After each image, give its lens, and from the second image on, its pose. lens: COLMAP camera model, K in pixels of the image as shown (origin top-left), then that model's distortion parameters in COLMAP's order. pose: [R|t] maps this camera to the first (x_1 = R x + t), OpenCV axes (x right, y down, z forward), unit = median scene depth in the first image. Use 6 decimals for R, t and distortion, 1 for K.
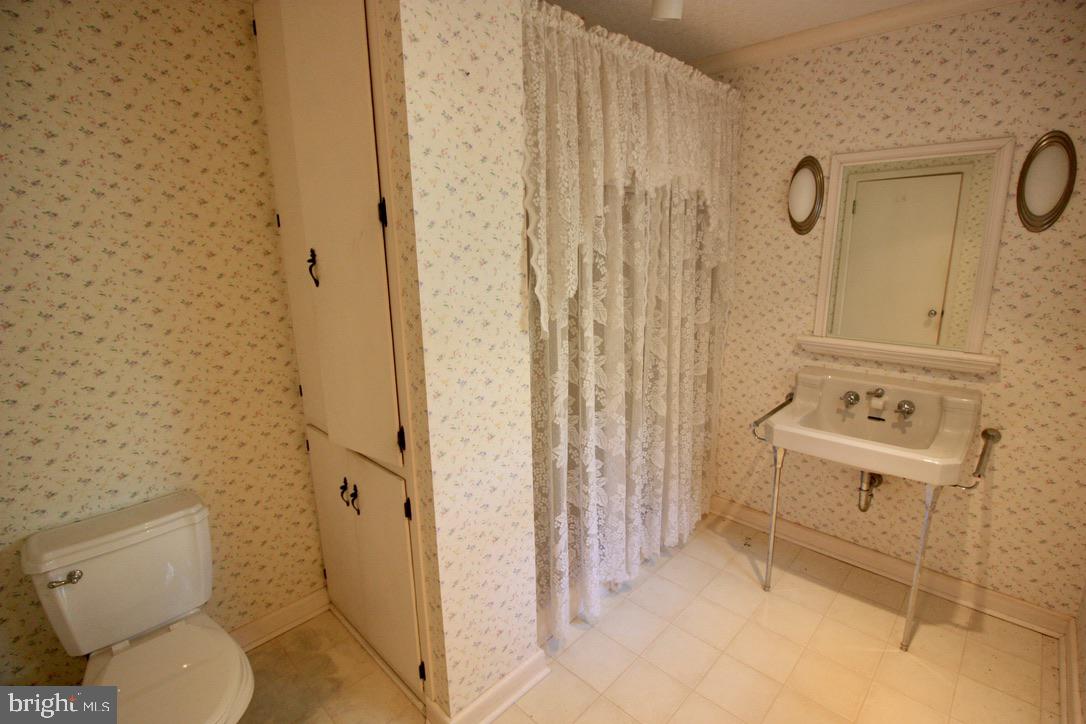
lens RADIAL K [[507.3, 0, 553.9], [0, 507.3, 360.0], [0, 0, 1]] dist [-0.014308, -0.003865]
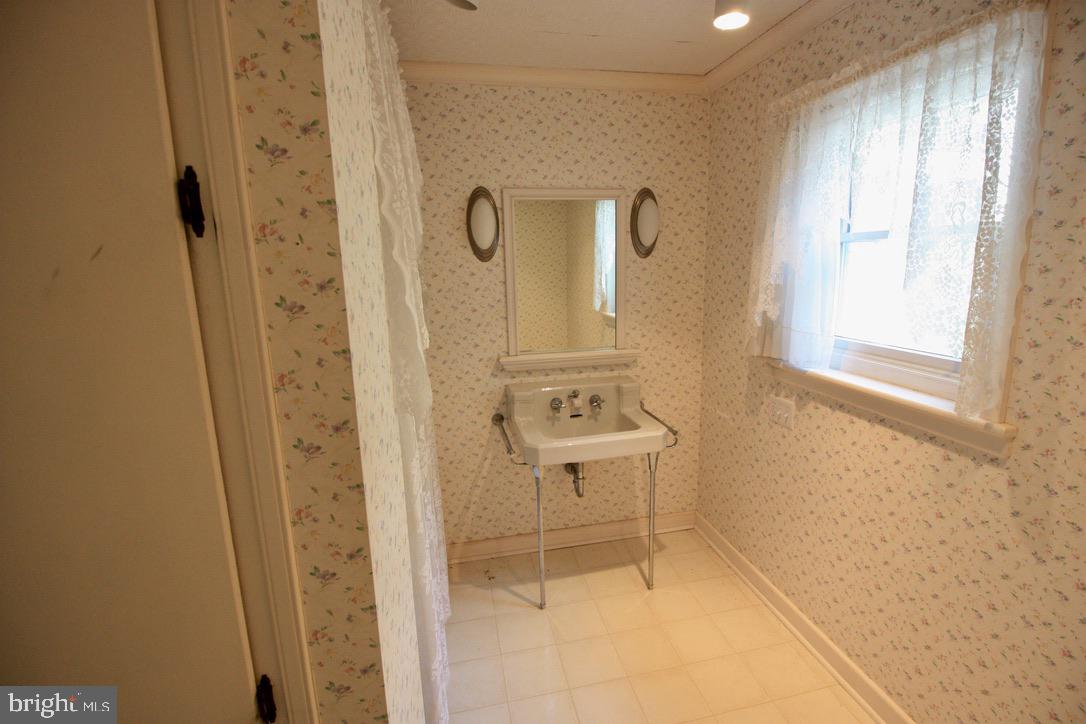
lens RADIAL K [[507.3, 0, 547.2], [0, 507.3, 359.6], [0, 0, 1]] dist [-0.014308, -0.003865]
pose [[0.562662, -0.156016, 0.811832, -0.334256], [0.204504, 0.977776, 0.046171, -0.079504], [-0.800993, 0.140044, 0.582063, 0.346985]]
